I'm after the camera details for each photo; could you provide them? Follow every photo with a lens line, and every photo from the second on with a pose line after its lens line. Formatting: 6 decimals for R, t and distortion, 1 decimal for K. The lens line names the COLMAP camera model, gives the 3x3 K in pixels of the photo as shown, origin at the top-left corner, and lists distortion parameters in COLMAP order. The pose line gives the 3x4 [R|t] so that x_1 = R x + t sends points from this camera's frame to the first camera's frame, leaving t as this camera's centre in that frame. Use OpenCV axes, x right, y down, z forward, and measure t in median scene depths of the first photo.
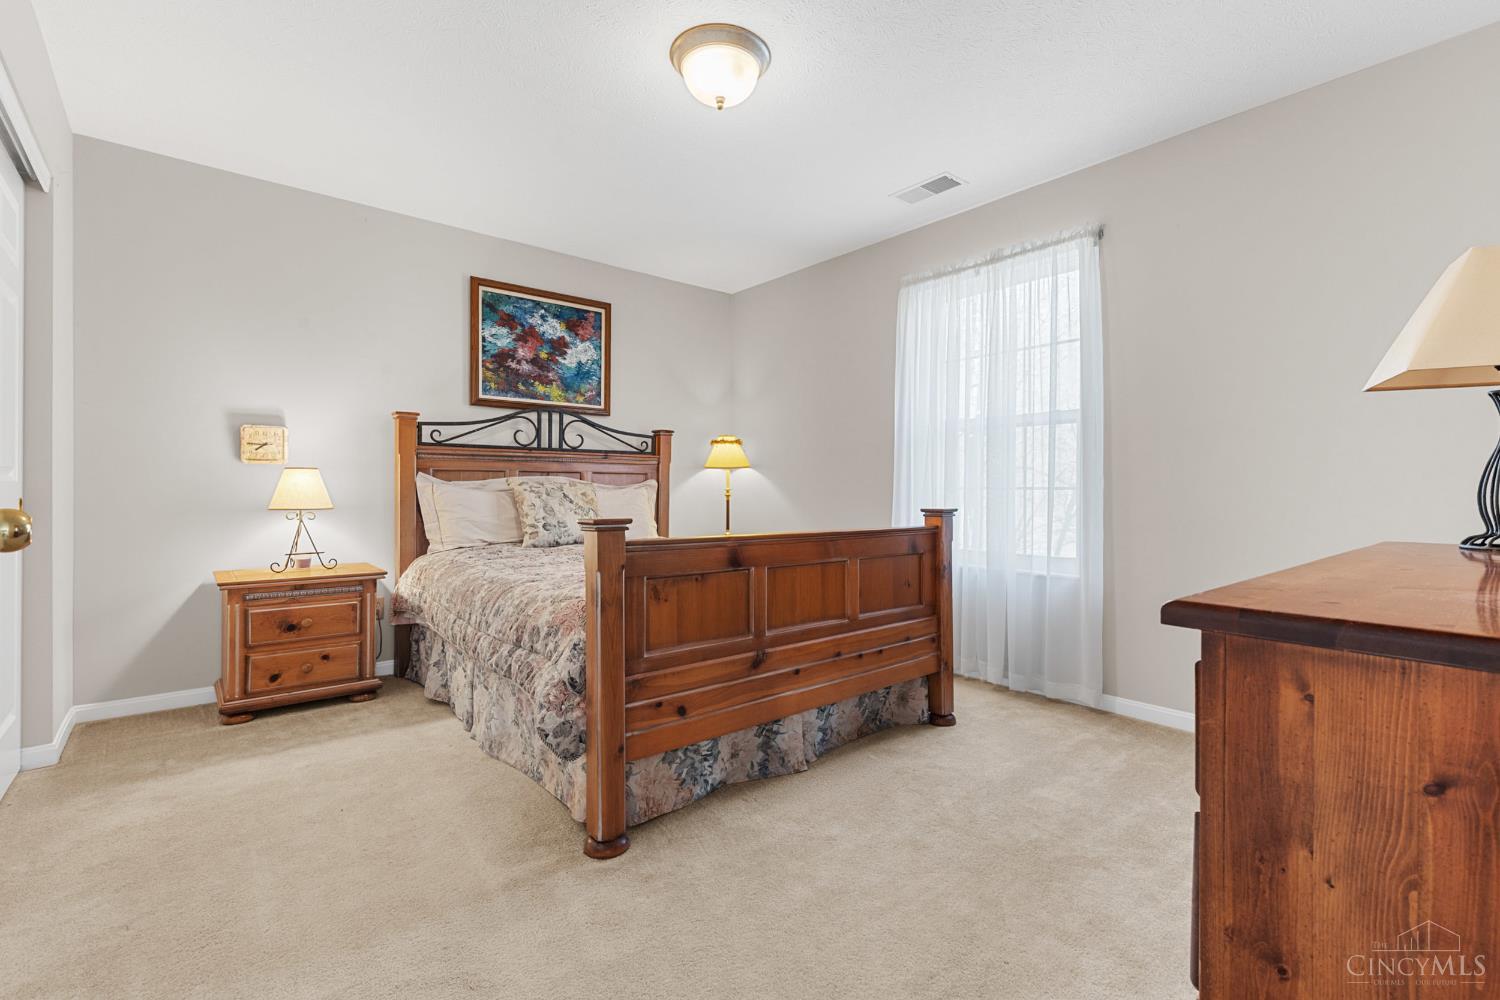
lens RADIAL K [[667.3, 0, 745.2], [0, 667.3, 497.8], [0, 0, 1]] dist [0.003011, 0.000453]
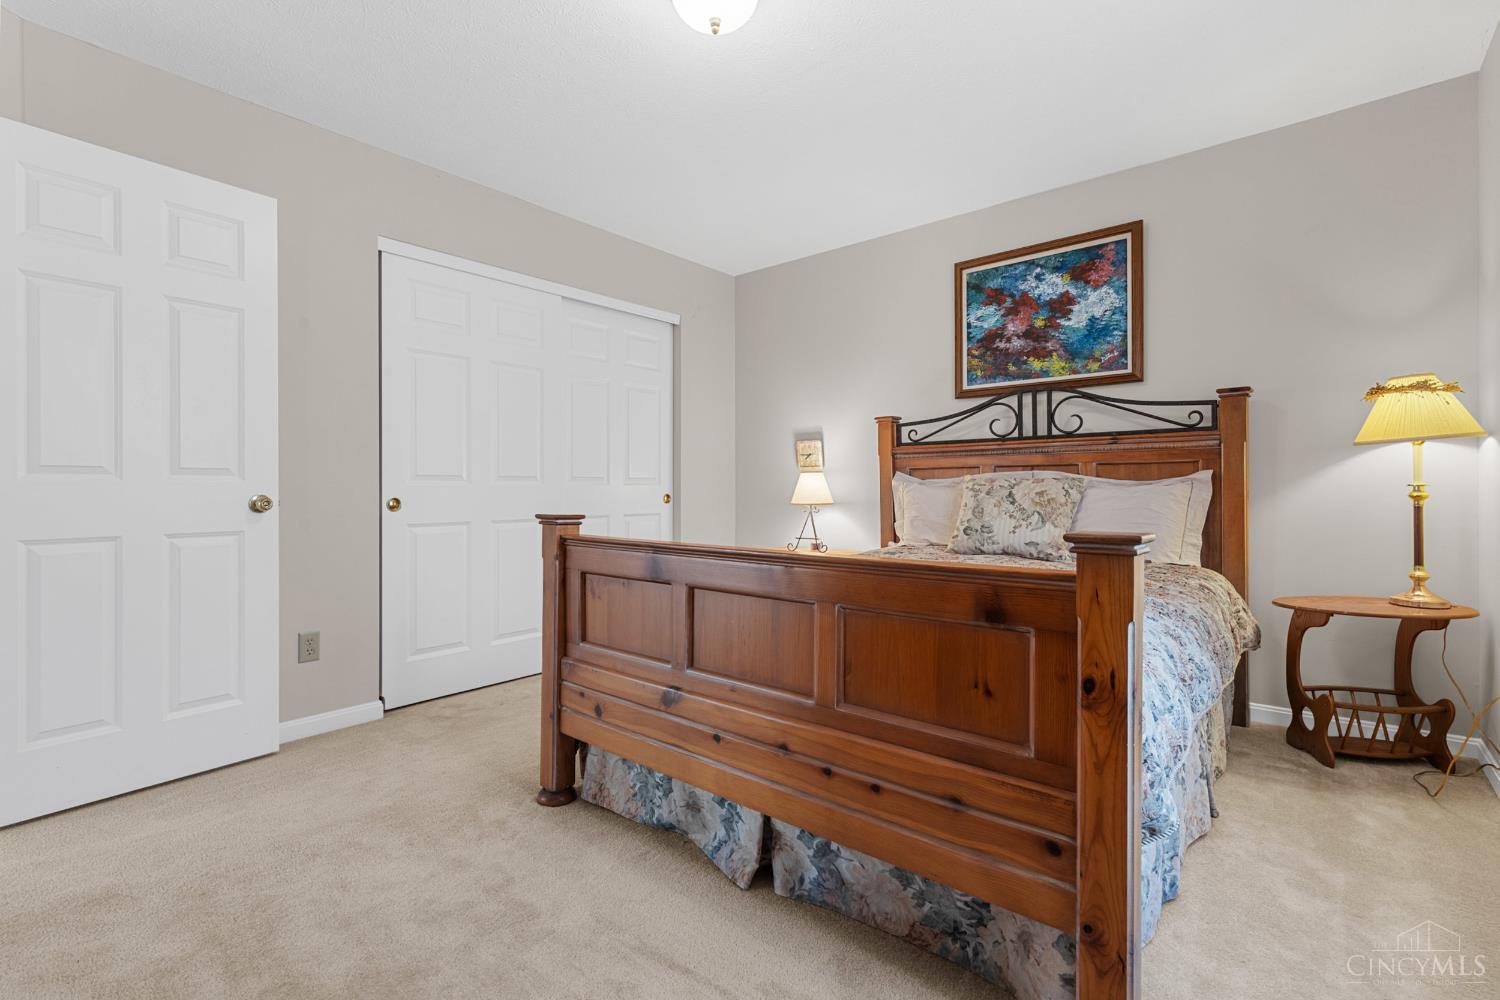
lens RADIAL K [[687.2, 0, 773.6], [0, 687.2, 495.6], [0, 0, 1]] dist [0.000091, -0.000142]
pose [[0.172911, 0.006100, -0.984919, 0.479967], [-0.007566, 0.999960, 0.004865, -0.003713], [0.984908, 0.006611, 0.172950, 0.543011]]
